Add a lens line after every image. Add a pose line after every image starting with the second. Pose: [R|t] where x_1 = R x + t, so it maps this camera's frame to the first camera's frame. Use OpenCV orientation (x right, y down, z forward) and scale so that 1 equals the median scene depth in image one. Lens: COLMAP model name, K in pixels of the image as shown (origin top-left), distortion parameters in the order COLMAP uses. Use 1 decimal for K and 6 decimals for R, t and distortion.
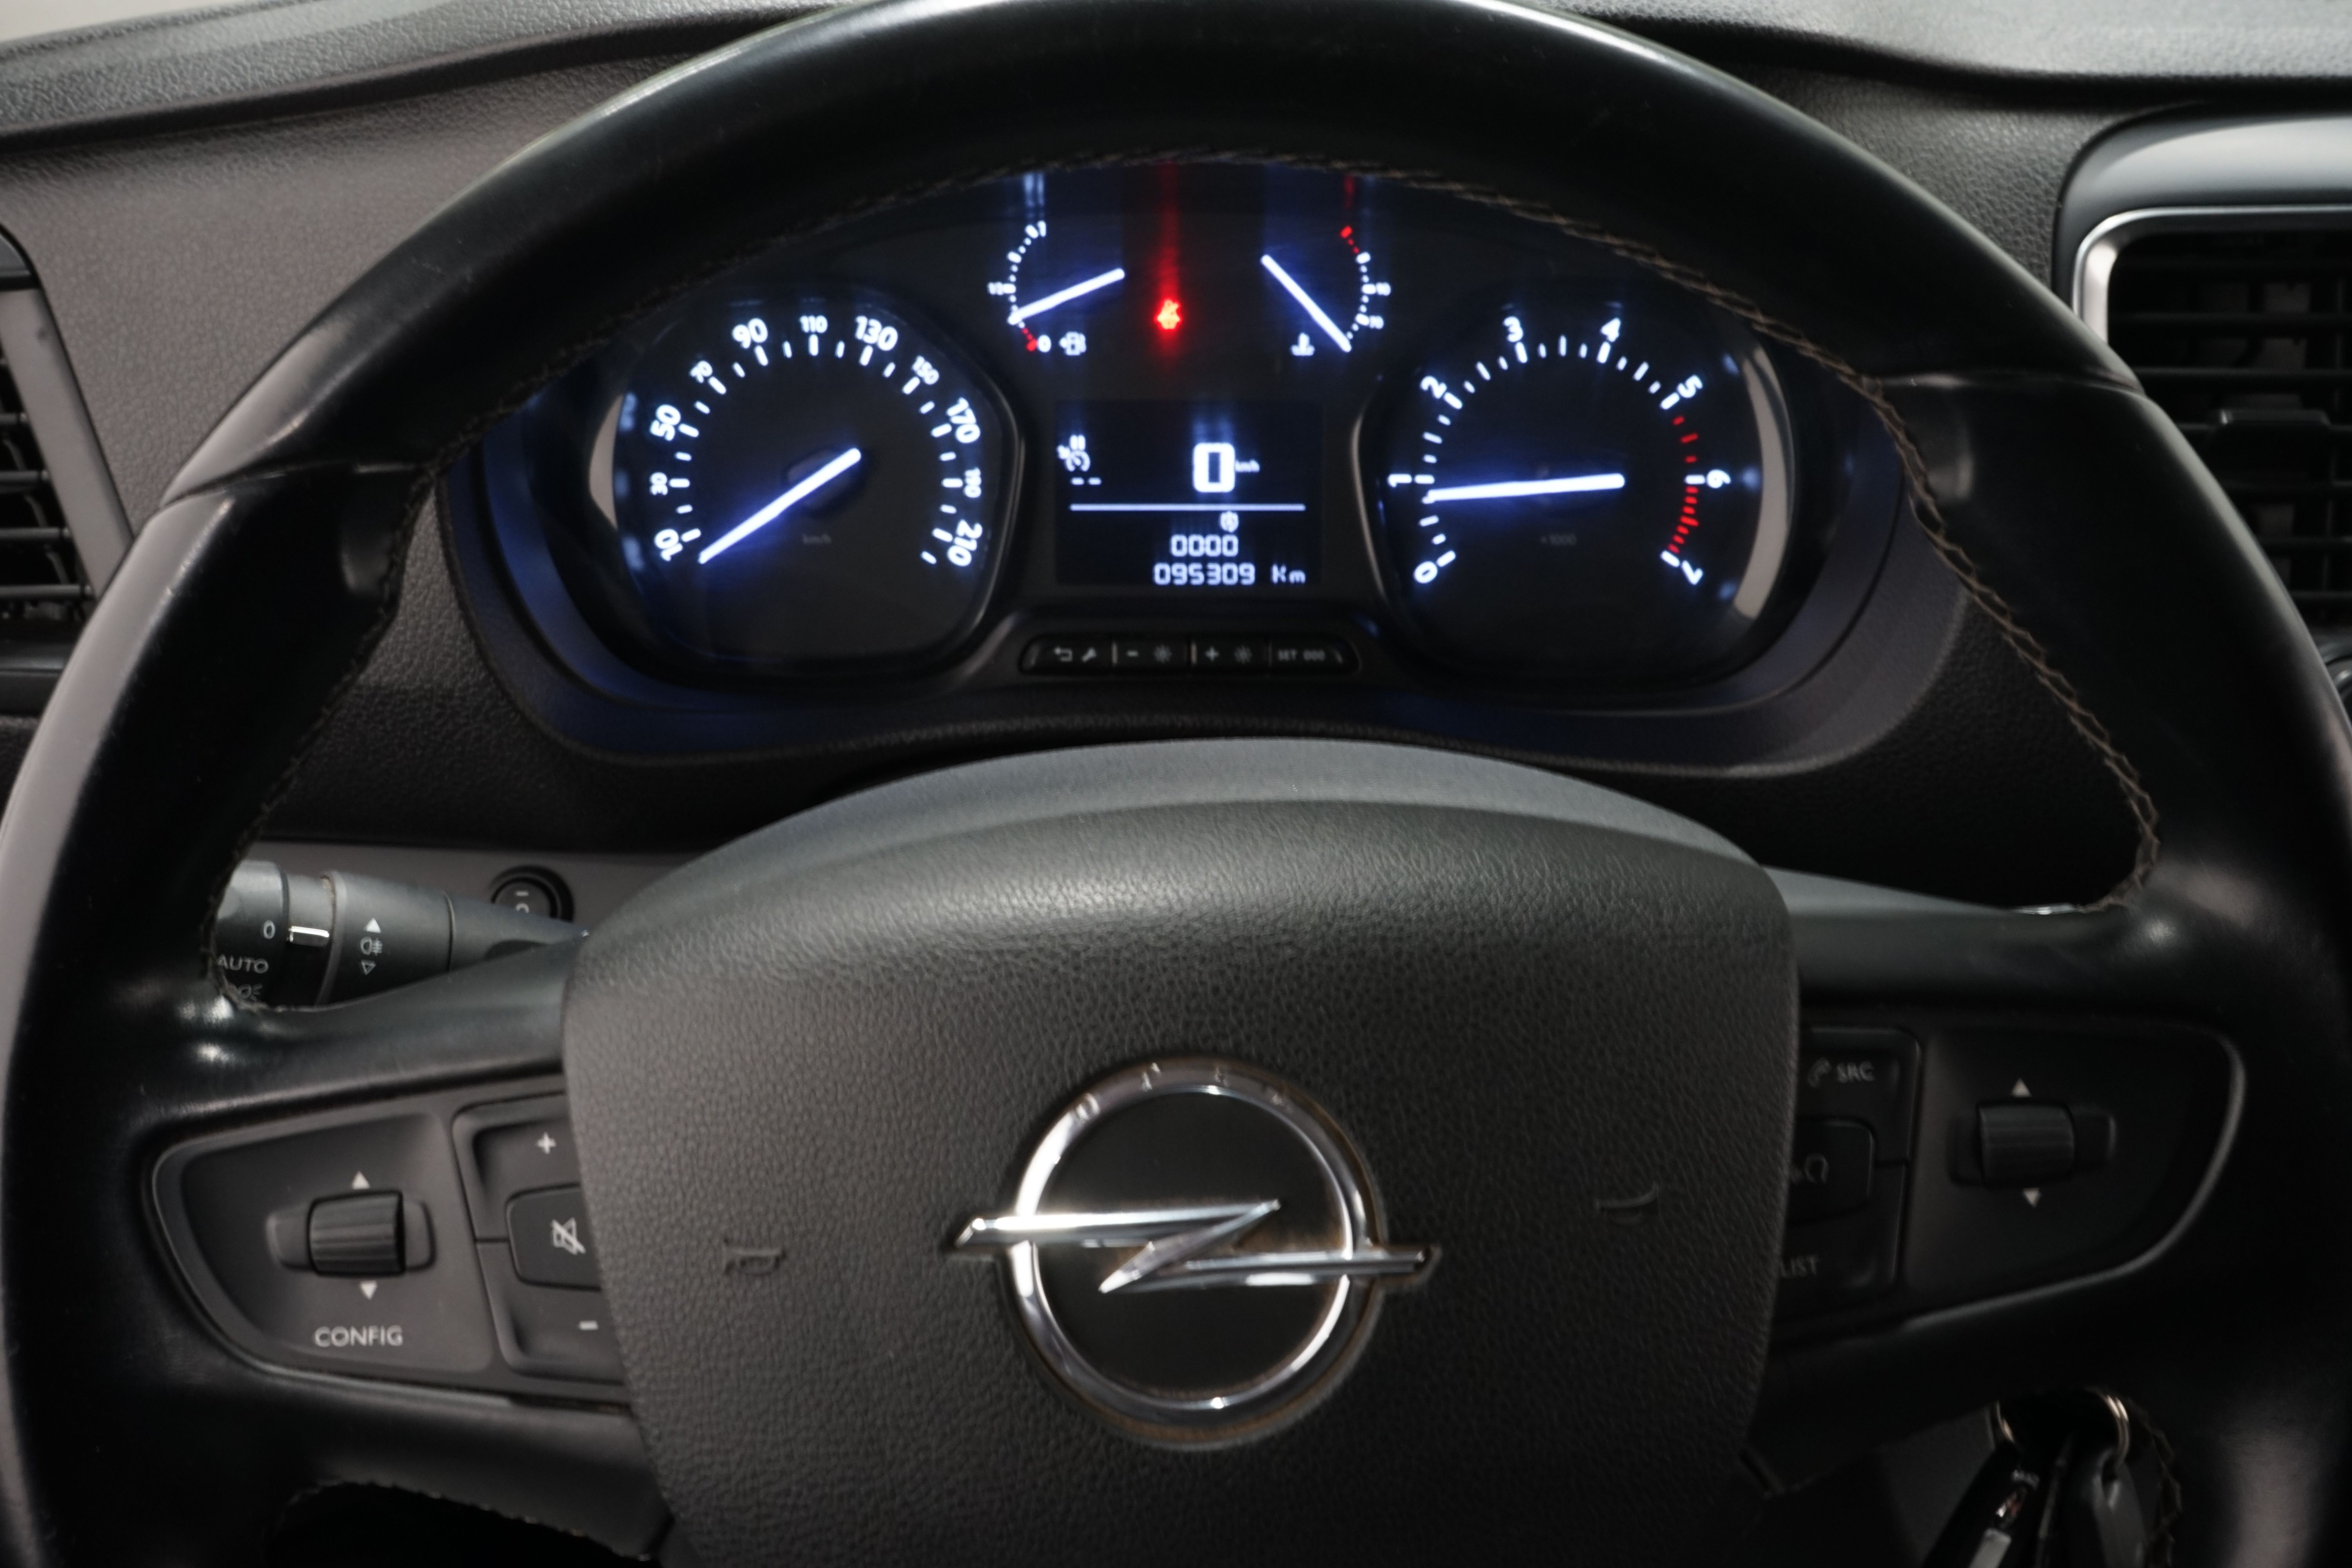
lens RADIAL K [[2294.9, 0, 1171.2], [0, 2294.9, 786.1], [0, 0, 1]] dist [0.019326, 0.000000]
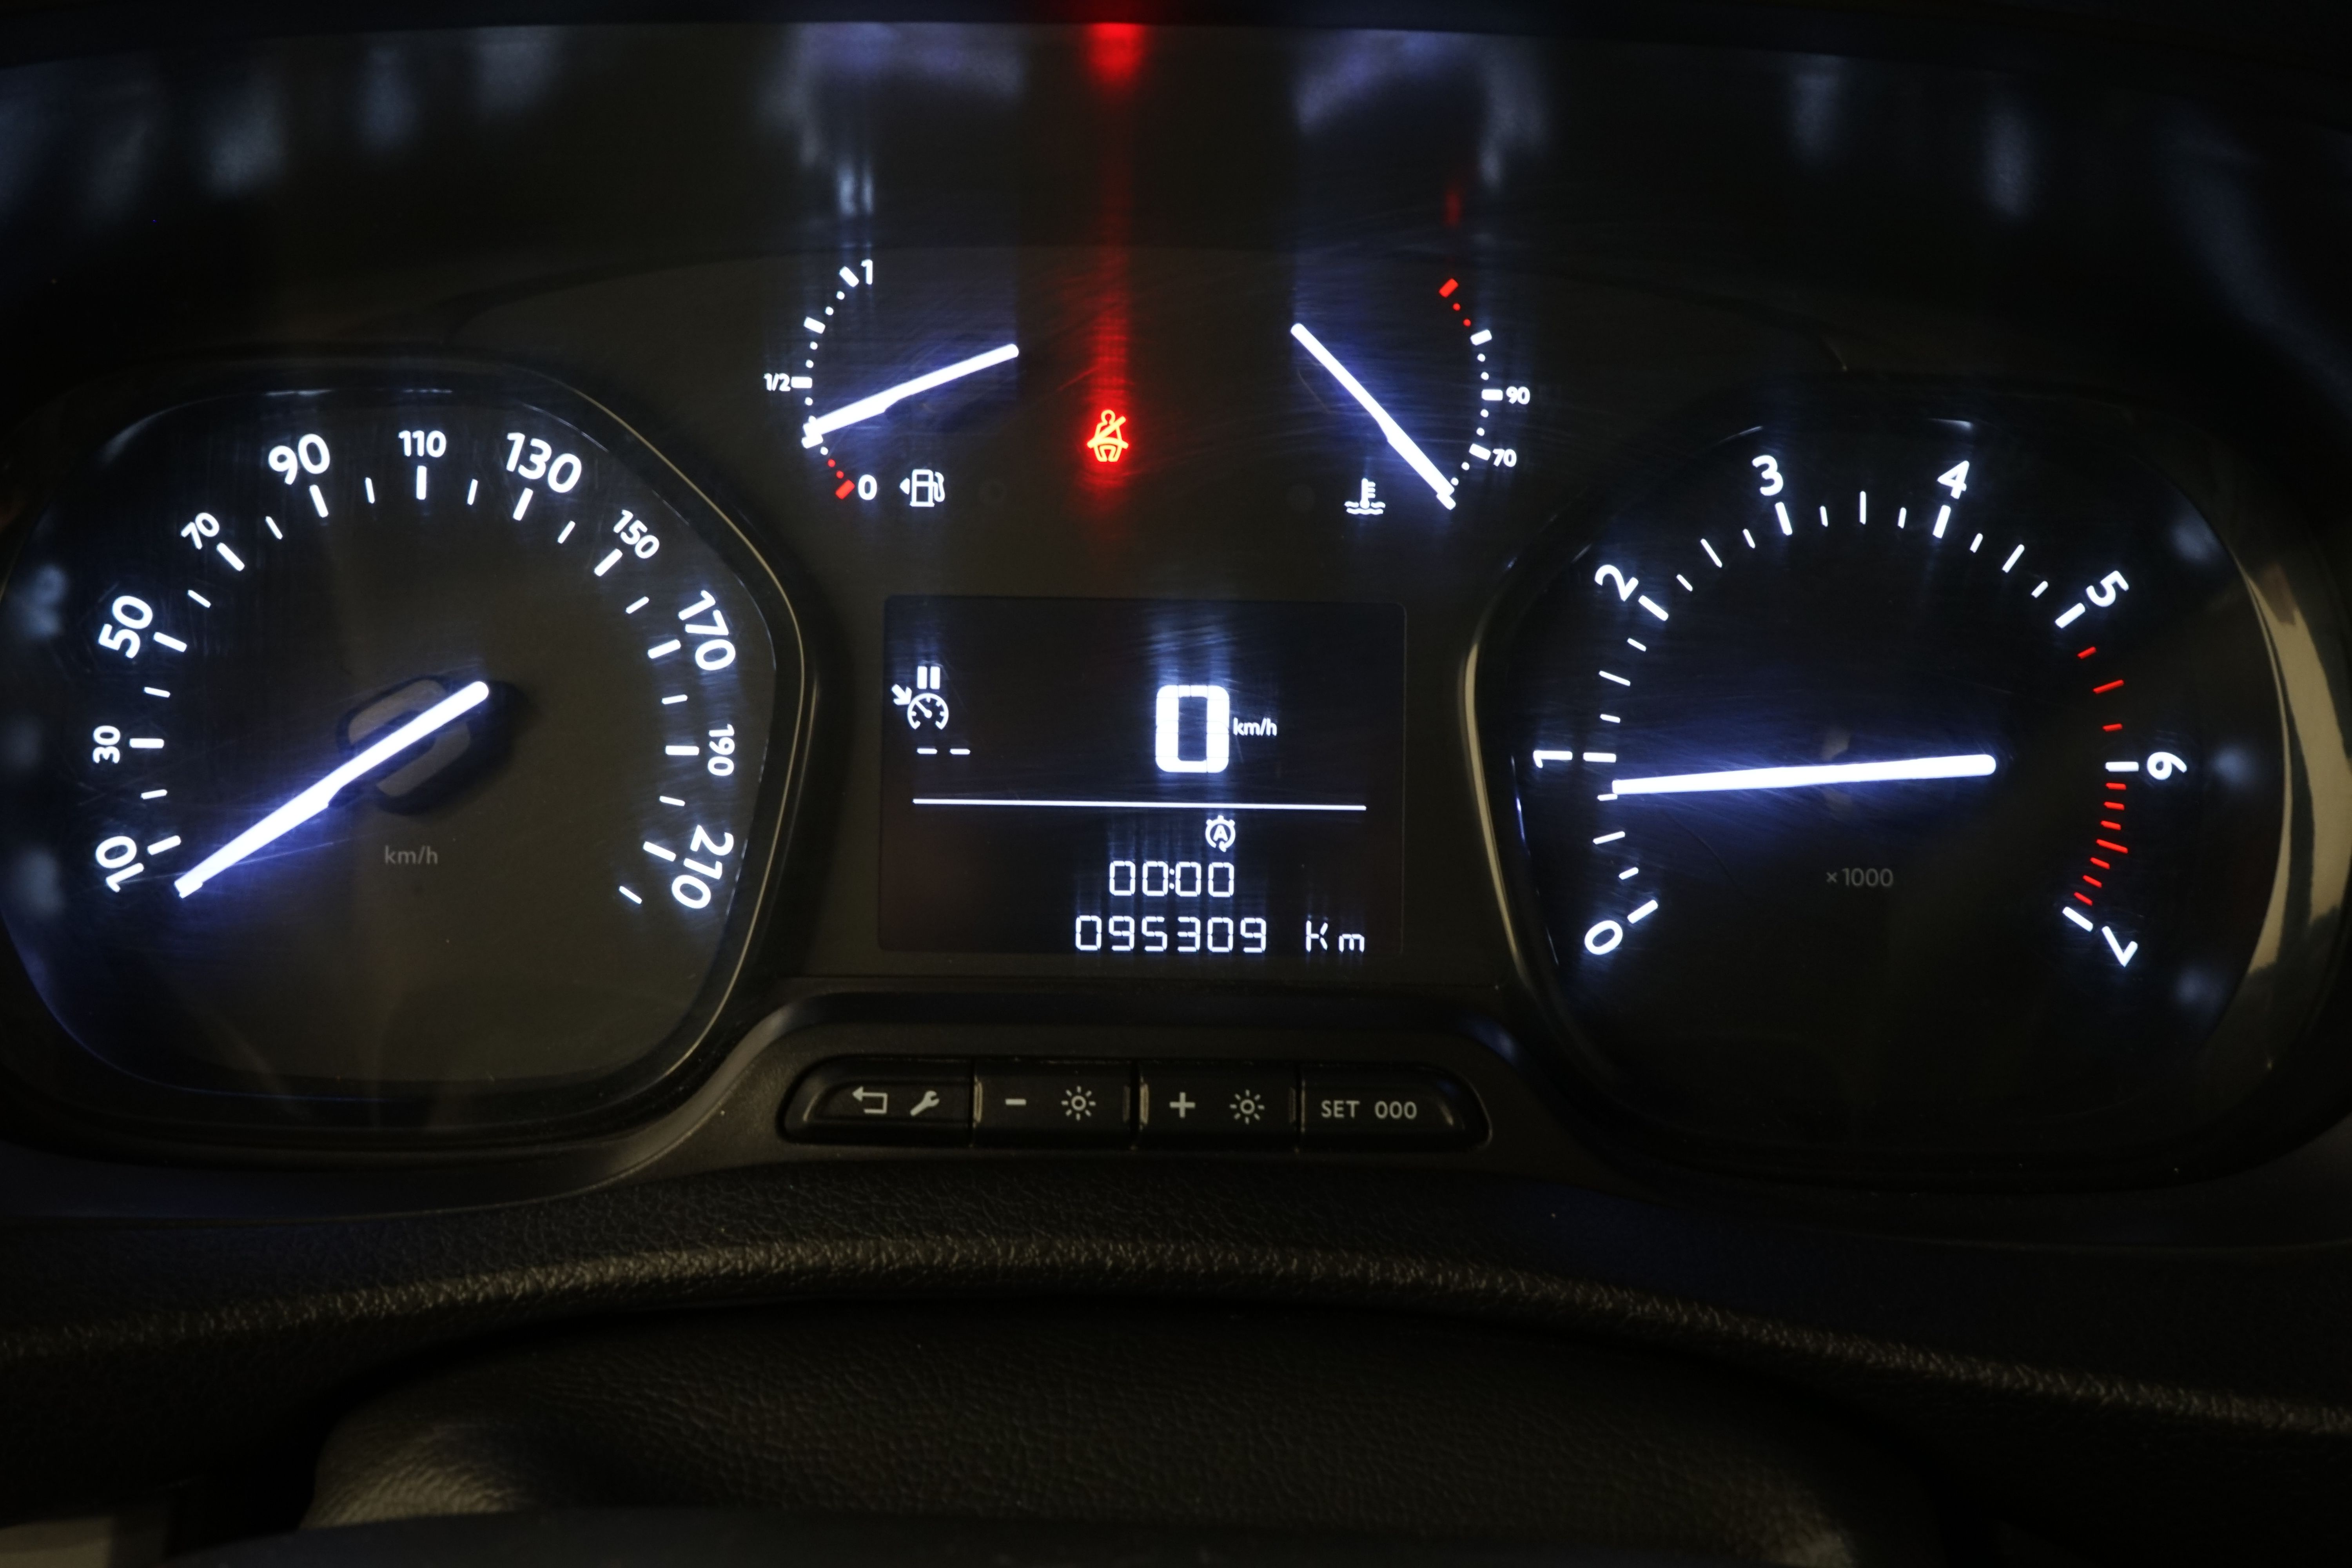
lens RADIAL K [[2032.1, 0, 1172.5], [0, 2032.1, 785.6], [0, 0, 1]] dist [-0.008939, -0.001744]
pose [[0.999883, 0.014403, 0.005143, 0.012247], [-0.013465, 0.988510, -0.150553, -0.057804], [-0.007252, 0.150467, 0.988588, 0.555355]]
